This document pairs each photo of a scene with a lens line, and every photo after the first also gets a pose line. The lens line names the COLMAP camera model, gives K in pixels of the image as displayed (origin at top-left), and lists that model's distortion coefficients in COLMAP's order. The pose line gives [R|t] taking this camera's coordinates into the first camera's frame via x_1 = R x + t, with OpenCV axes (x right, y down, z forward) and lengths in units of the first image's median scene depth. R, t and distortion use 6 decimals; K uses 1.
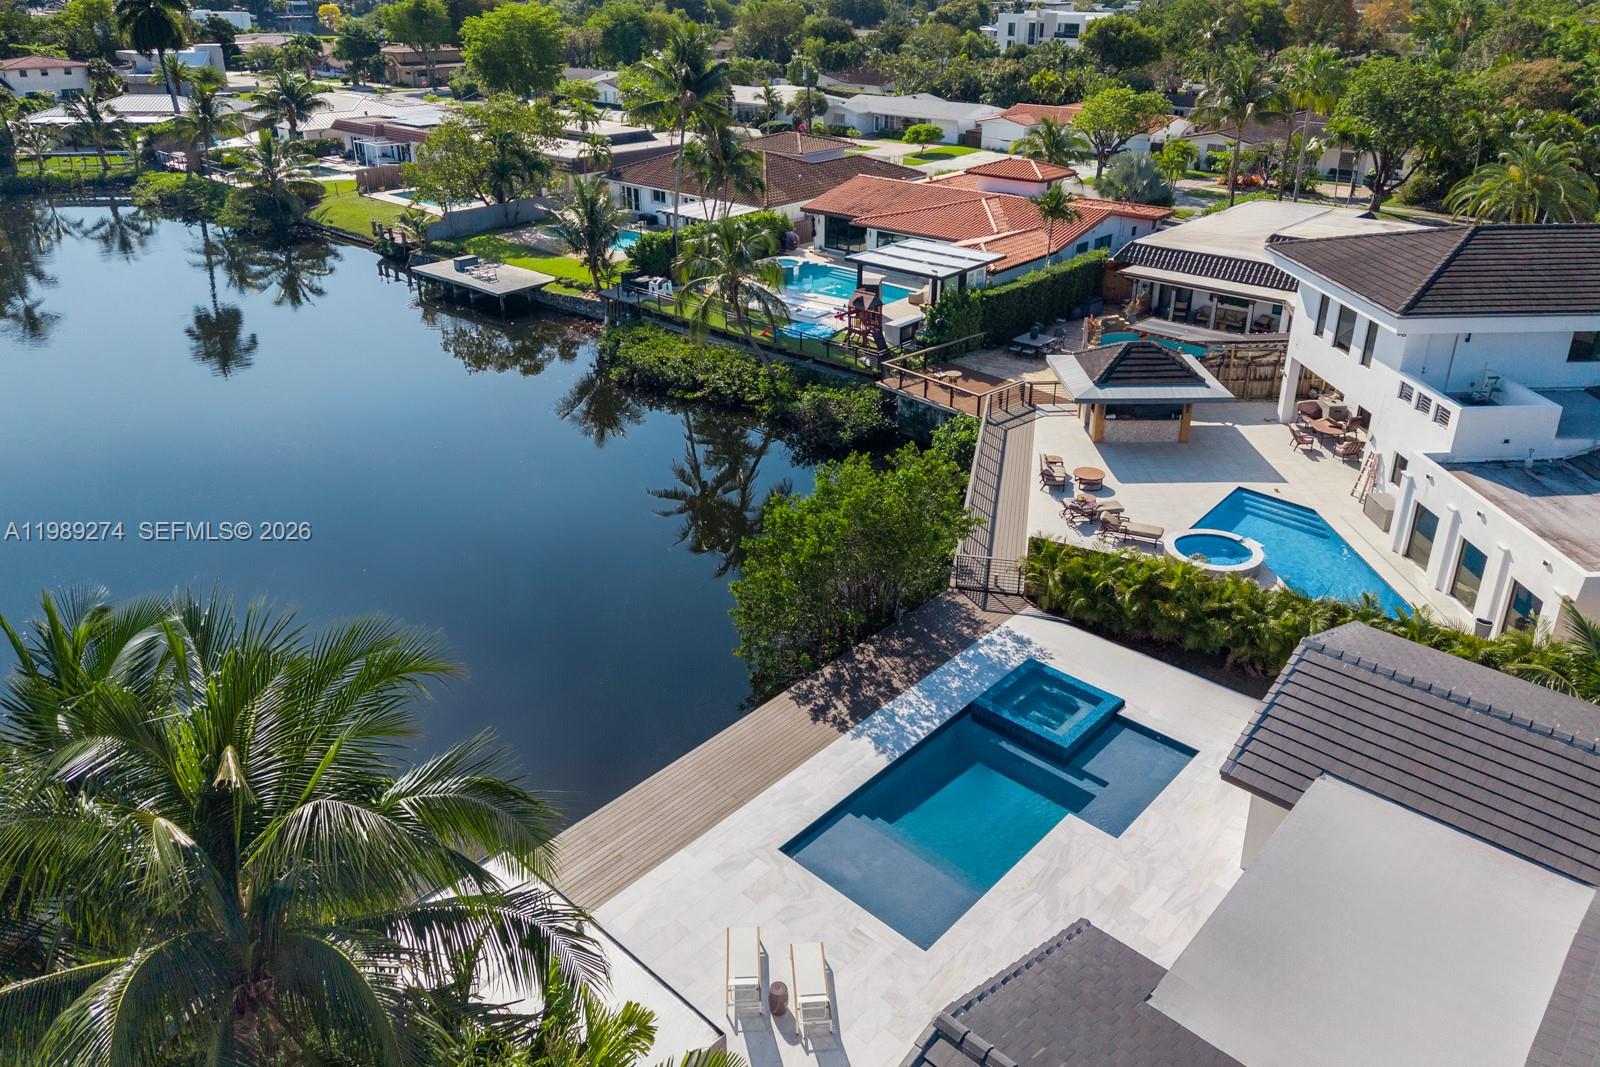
lens RADIAL K [[1063.5, 0, 804.1], [0, 1063.5, 514.5], [0, 0, 1]] dist [0.002946, 0.001010]
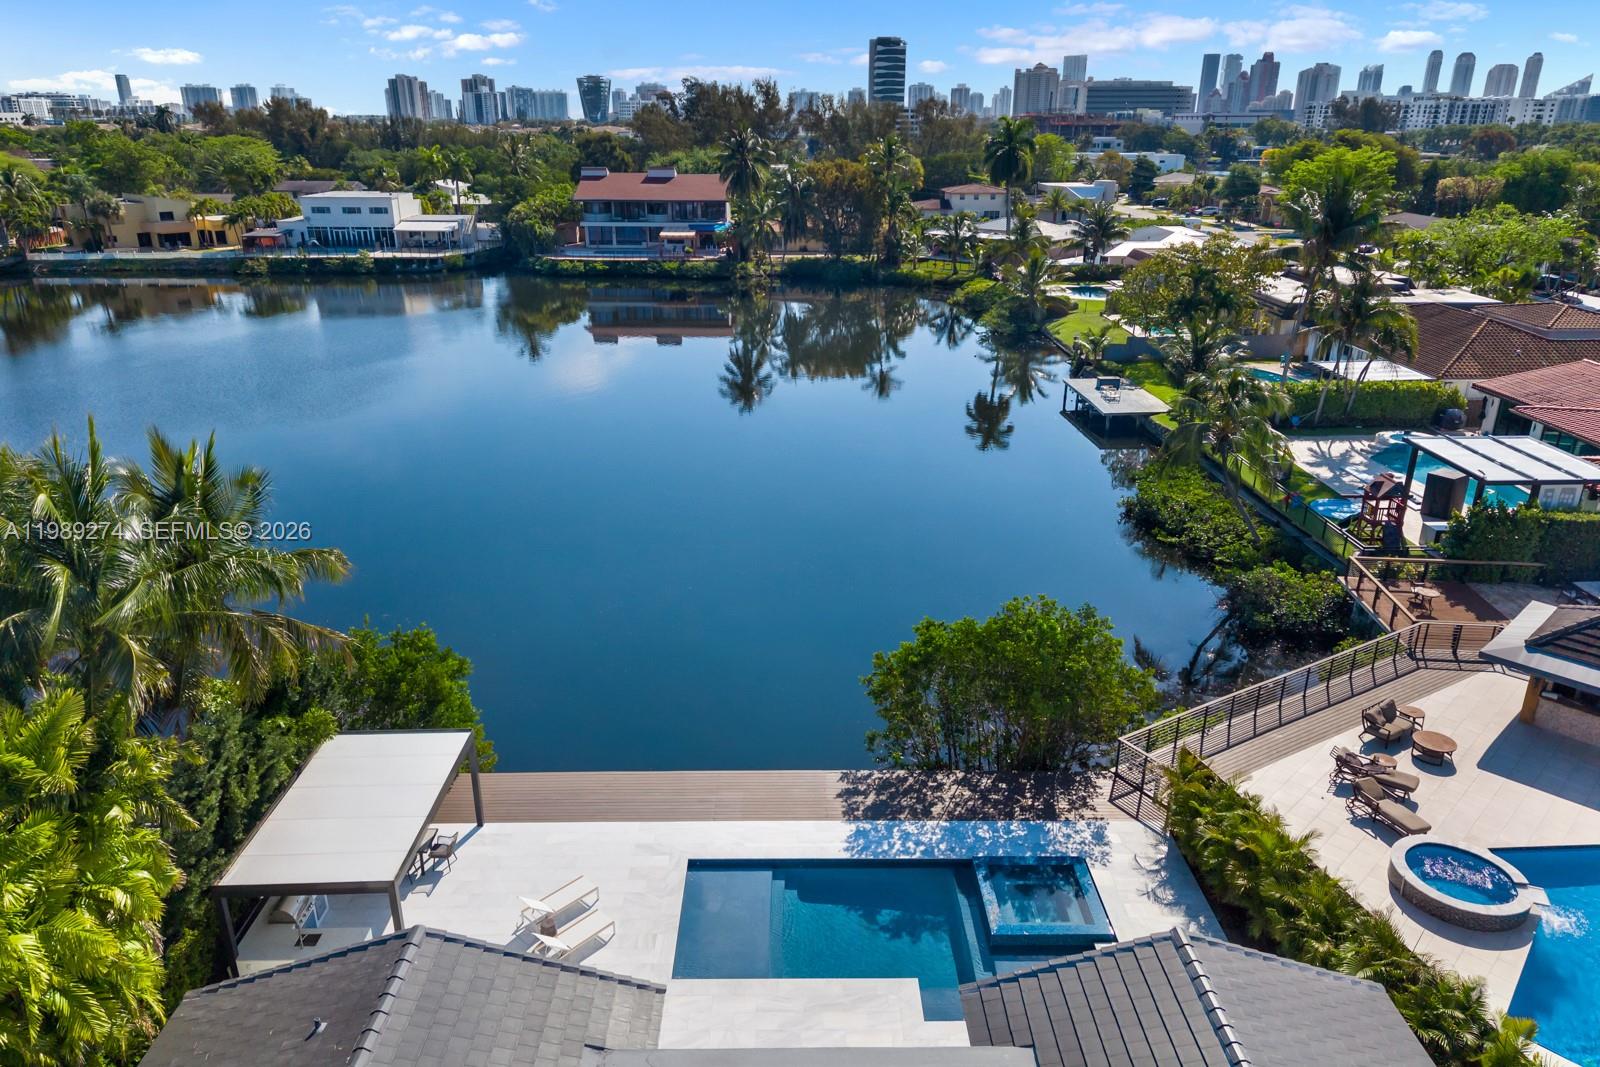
lens RADIAL K [[1087.4, 0, 800.0], [0, 1087.4, 533.5], [0, 0, 1]] dist [-0.005800, -0.008647]
pose [[0.675431, 0.255926, -0.691589, 0.264454], [-0.327507, 0.944384, 0.029620, -0.029475], [0.660706, 0.206494, 0.721684, 0.058581]]
